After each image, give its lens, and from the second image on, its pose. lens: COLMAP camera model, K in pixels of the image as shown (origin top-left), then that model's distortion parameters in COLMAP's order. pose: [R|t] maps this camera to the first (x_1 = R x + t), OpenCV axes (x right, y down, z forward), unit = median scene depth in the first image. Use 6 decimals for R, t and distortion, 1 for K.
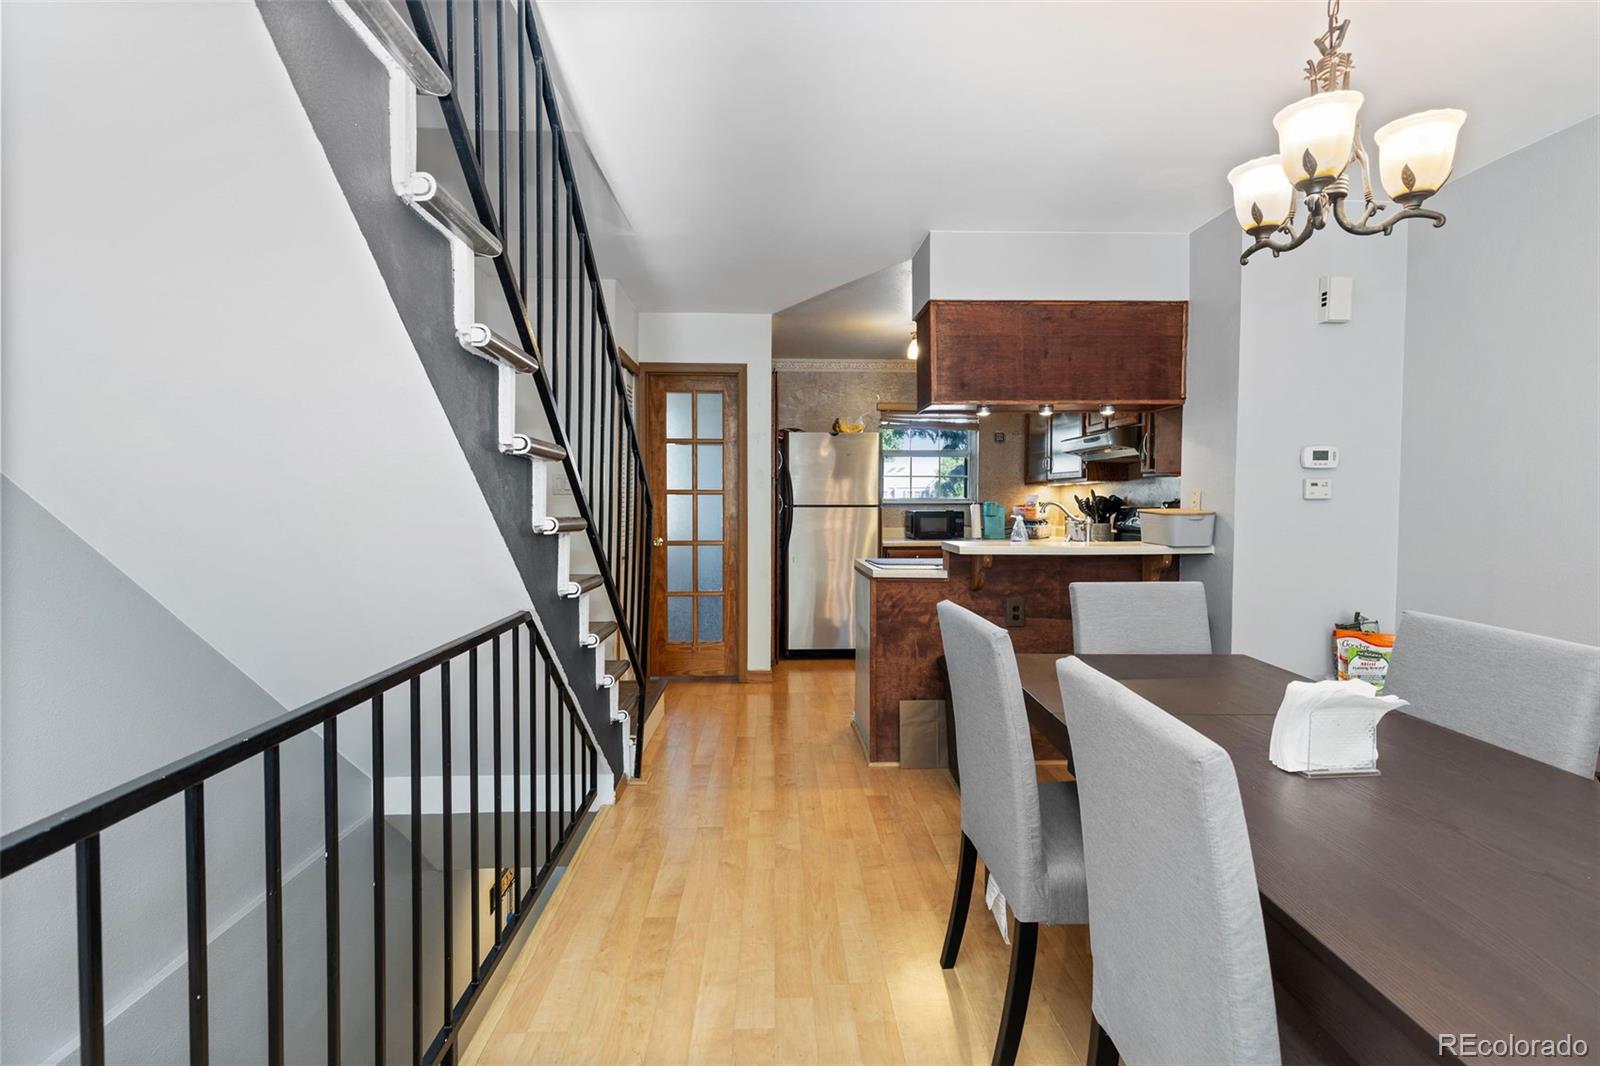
lens RADIAL K [[676.0, 0, 822.6], [0, 676.0, 507.7], [0, 0, 1]] dist [-0.001283, -0.000204]
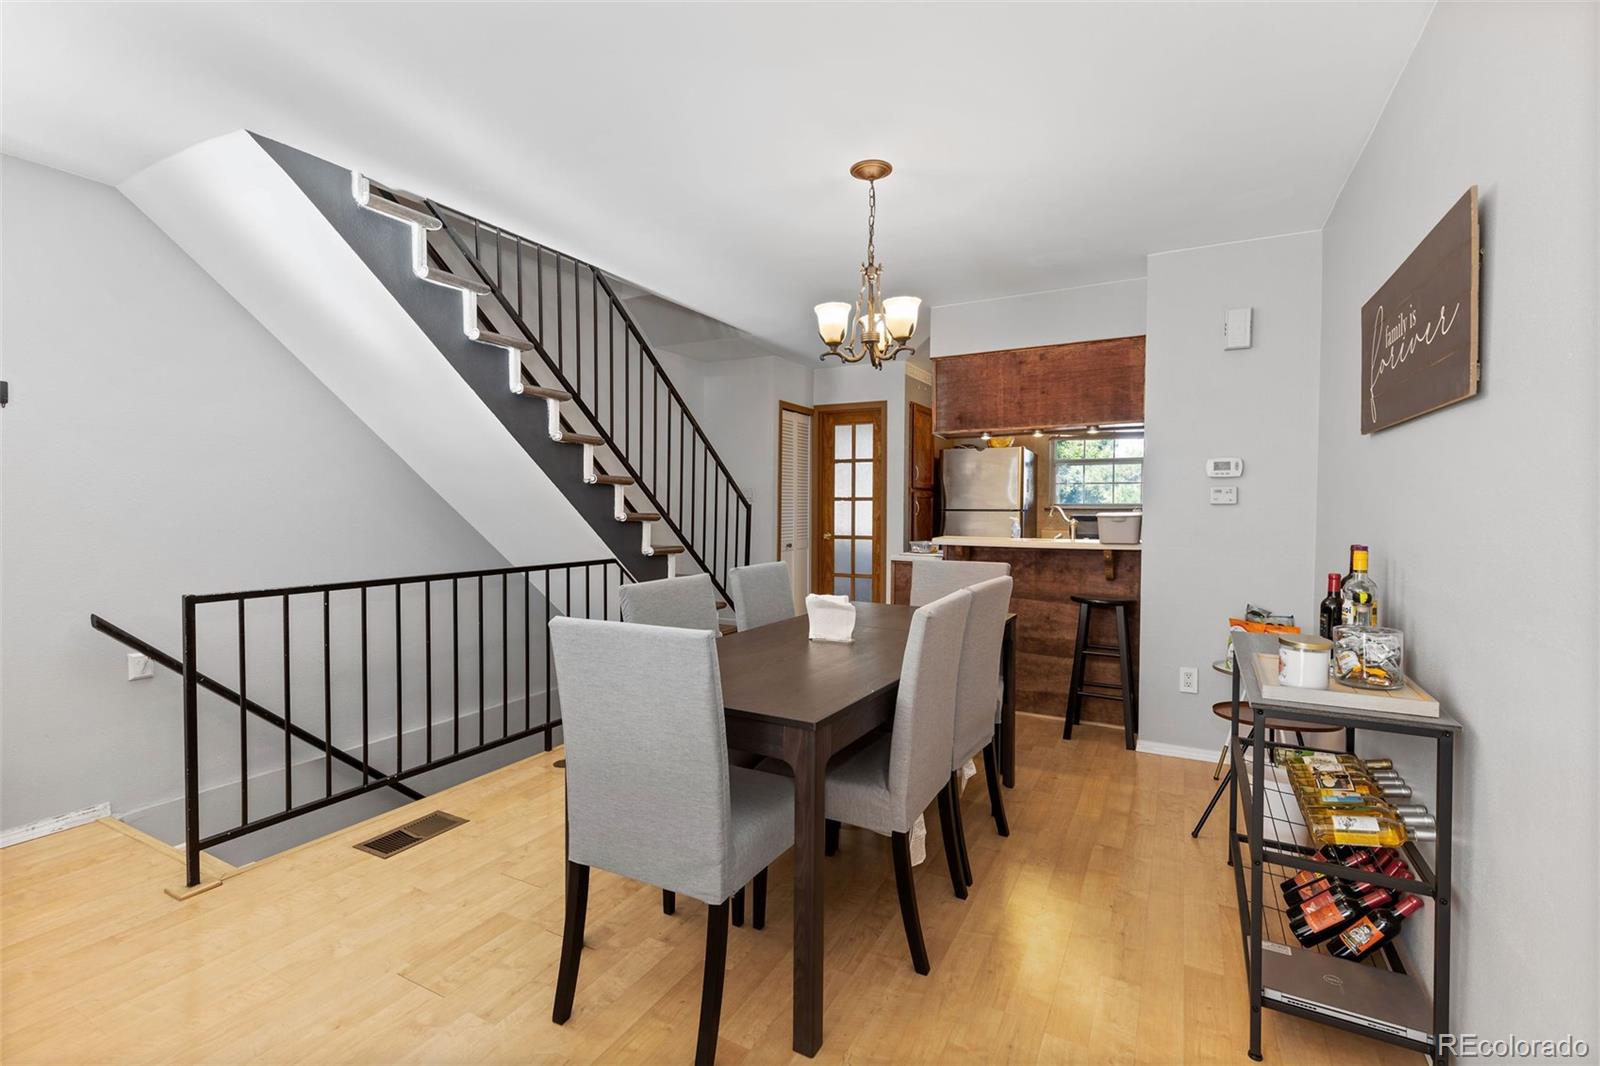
lens RADIAL K [[718.2, 0, 799.1], [0, 718.2, 508.1], [0, 0, 1]] dist [-0.001211, -0.000210]
pose [[0.843438, 0.009322, -0.537146, 0.481100], [-0.017746, 0.999787, -0.010513, 0.011780], [0.536934, 0.018399, 0.843424, -0.248137]]
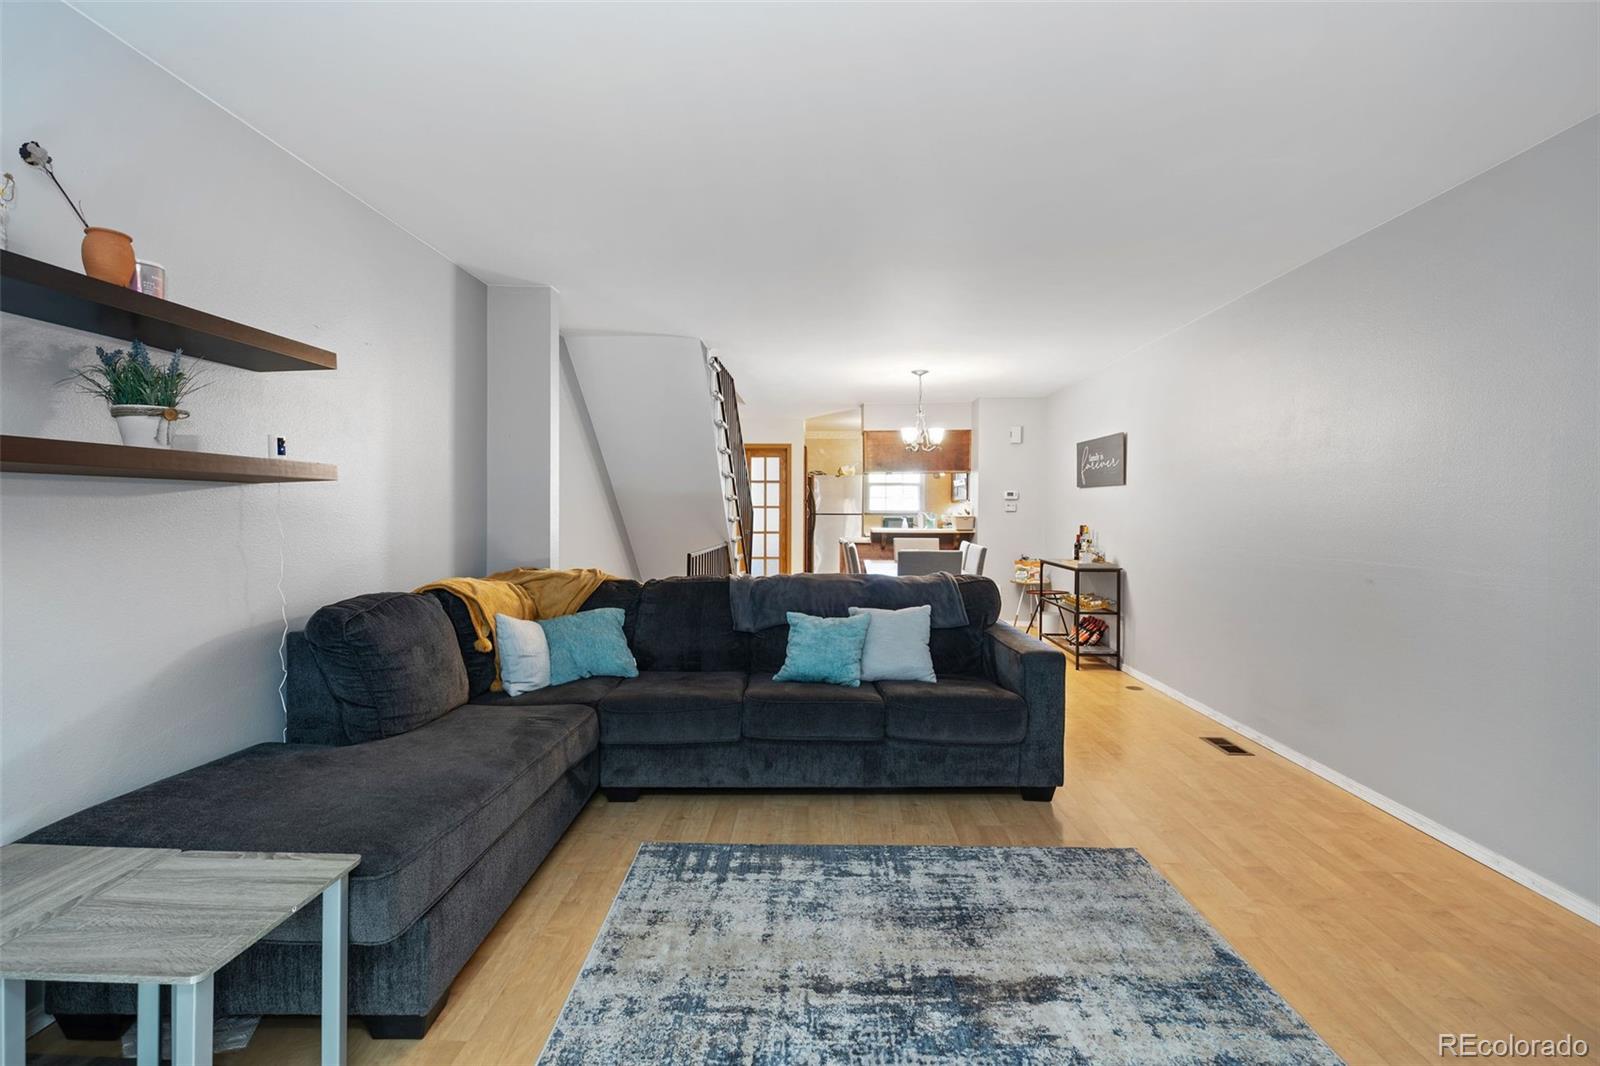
lens RADIAL K [[718.2, 0, 799.1], [0, 718.2, 508.1], [0, 0, 1]] dist [-0.001211, -0.000210]
pose [[0.995104, 0.007922, -0.098516, 0.121846], [-0.010242, 0.999682, -0.023058, 0.029611], [0.098302, 0.023954, 0.994868, -1.122961]]
